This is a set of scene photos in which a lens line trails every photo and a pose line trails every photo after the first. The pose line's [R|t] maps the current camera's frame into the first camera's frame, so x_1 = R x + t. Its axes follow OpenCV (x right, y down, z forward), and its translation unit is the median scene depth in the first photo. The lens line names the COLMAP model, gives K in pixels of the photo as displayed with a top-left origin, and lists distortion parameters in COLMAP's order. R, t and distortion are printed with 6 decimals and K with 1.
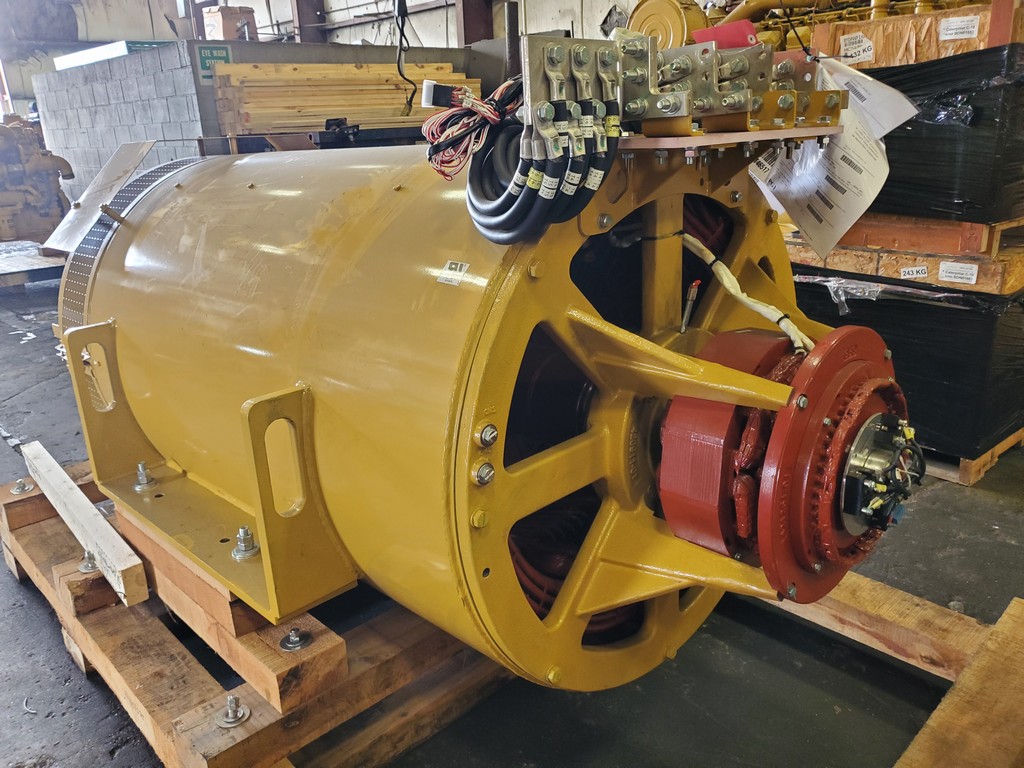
lens RADIAL K [[786.2, 0, 505.0], [0, 786.2, 385.8], [0, 0, 1]] dist [-0.000925, 0.006083]
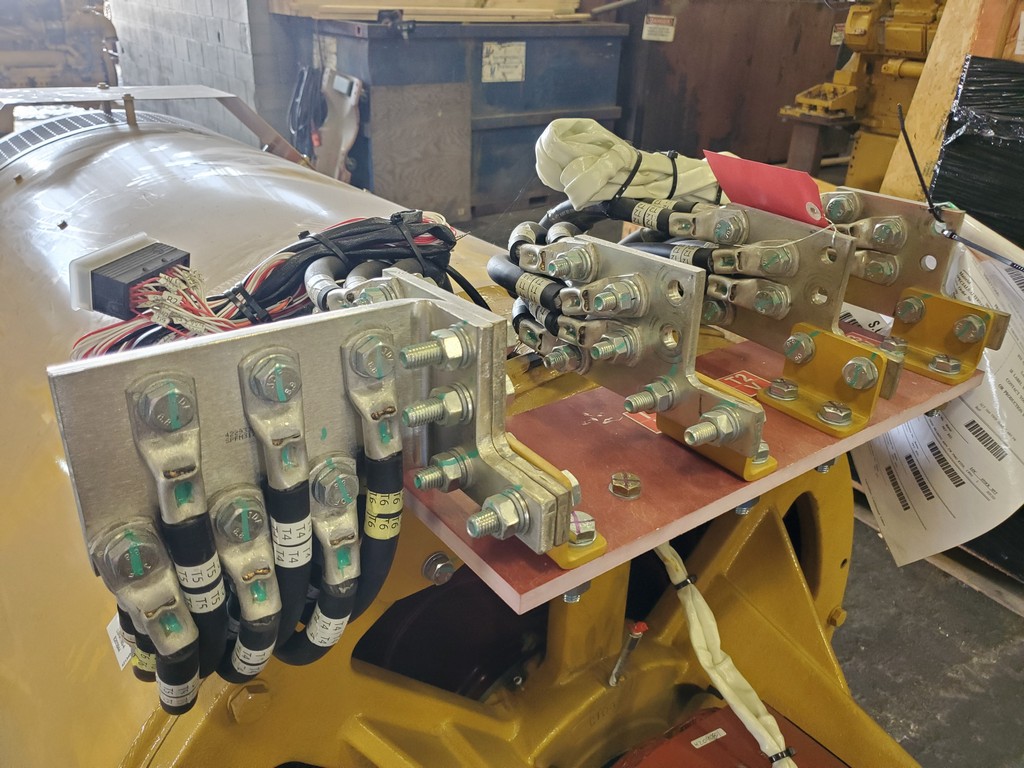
lens RADIAL K [[797.3, 0, 512.0], [0, 797.3, 384.0], [0, 0, 1]] dist [0.003577, -0.004011]
pose [[0.987991, 0.133126, -0.078427, 0.091472], [-0.121183, 0.982537, 0.141195, -0.186420], [0.095854, -0.129995, 0.986870, 0.245299]]
